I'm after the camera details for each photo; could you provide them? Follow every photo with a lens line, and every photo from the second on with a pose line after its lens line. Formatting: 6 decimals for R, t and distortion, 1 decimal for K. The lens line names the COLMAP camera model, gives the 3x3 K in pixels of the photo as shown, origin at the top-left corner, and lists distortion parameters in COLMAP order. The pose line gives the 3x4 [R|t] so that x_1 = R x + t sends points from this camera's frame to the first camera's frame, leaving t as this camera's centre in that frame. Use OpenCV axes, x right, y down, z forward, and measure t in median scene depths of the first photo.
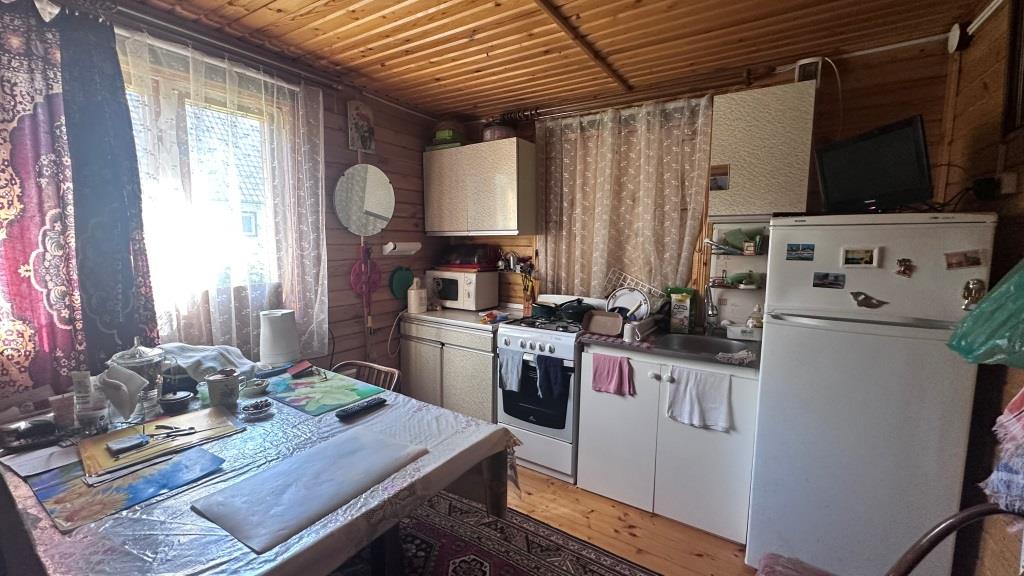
lens RADIAL K [[408.1, 0, 512.9], [0, 408.1, 287.0], [0, 0, 1]] dist [-0.003668, 0.000494]
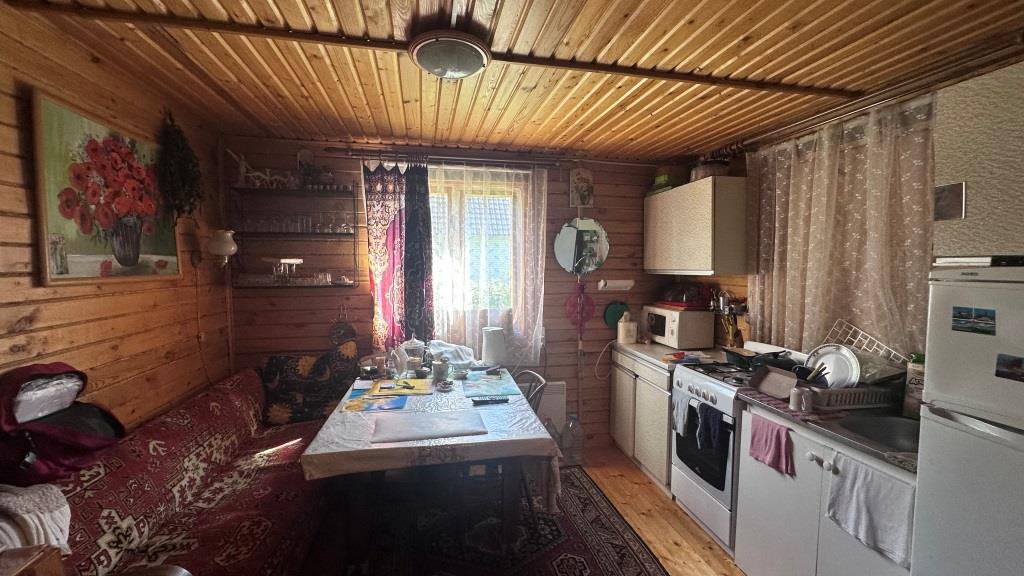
lens RADIAL K [[408.1, 0, 512.9], [0, 408.1, 287.0], [0, 0, 1]] dist [-0.003668, 0.000494]
pose [[0.701745, 0.032889, -0.711668, 0.419974], [-0.077854, 0.996491, -0.030717, -0.039433], [0.708161, 0.076961, 0.701844, -0.001129]]
